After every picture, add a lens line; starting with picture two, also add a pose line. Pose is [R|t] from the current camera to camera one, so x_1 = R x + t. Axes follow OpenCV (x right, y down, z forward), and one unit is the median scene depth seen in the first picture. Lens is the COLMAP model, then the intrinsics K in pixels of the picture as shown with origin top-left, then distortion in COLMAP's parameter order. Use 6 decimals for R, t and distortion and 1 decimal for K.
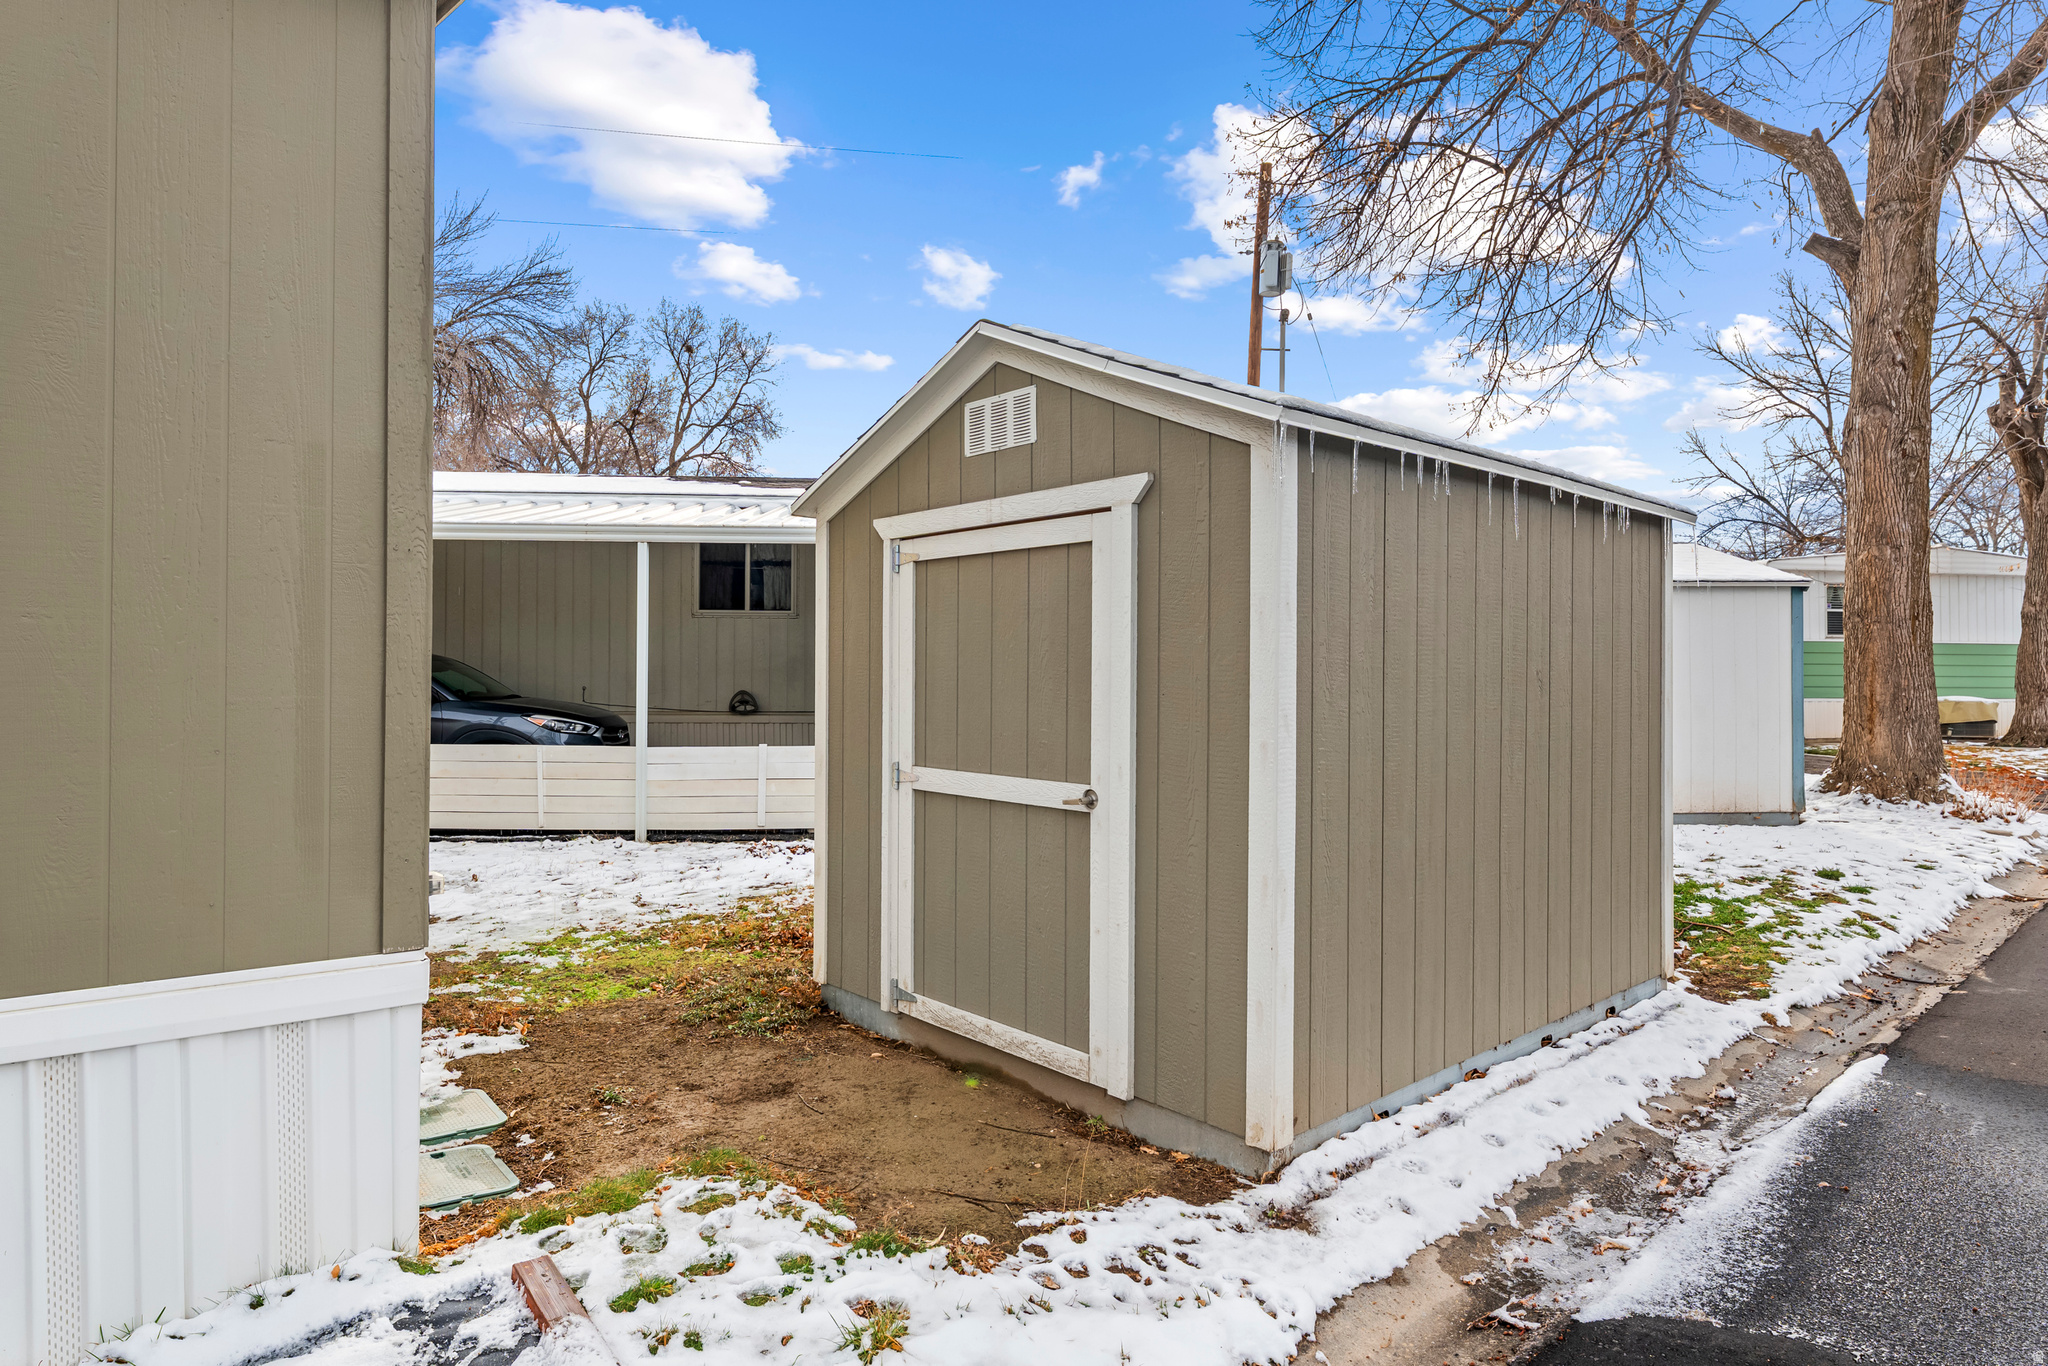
lens RADIAL K [[1165.0, 0, 1020.1], [0, 1165.0, 680.2], [0, 0, 1]] dist [0.004350, 0.000612]
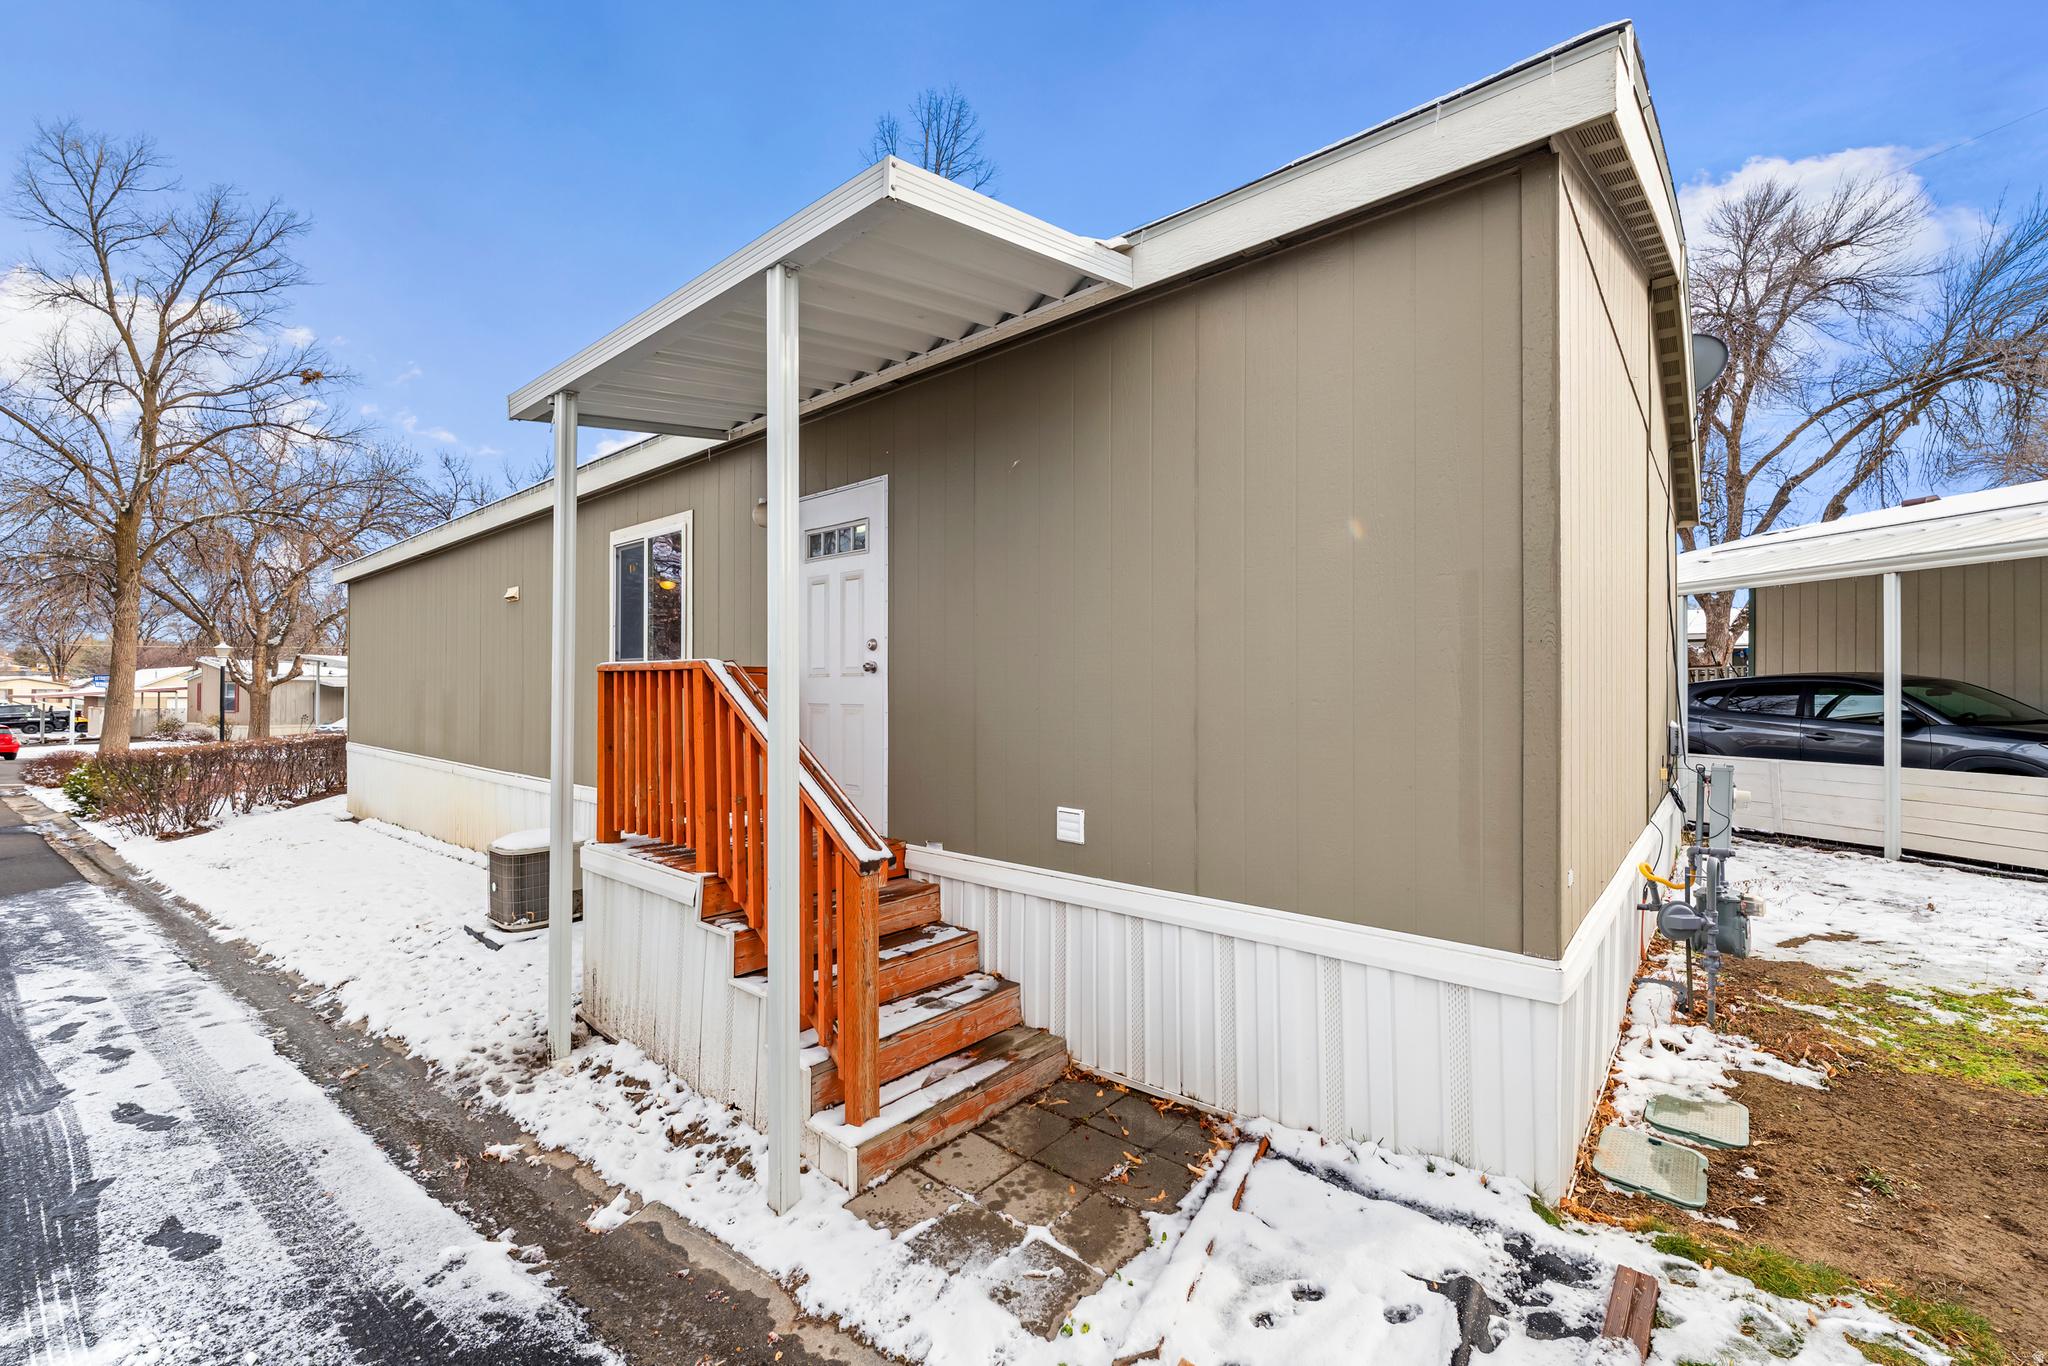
lens RADIAL K [[836.2, 0, 1020.0], [0, 836.2, 689.7], [0, 0, 1]] dist [0.002858, -0.000297]
pose [[0.209162, -0.002928, -0.977877, 0.207901], [0.002806, 0.999993, -0.002394, -0.049979], [0.977877, -0.002243, 0.209168, 0.222753]]
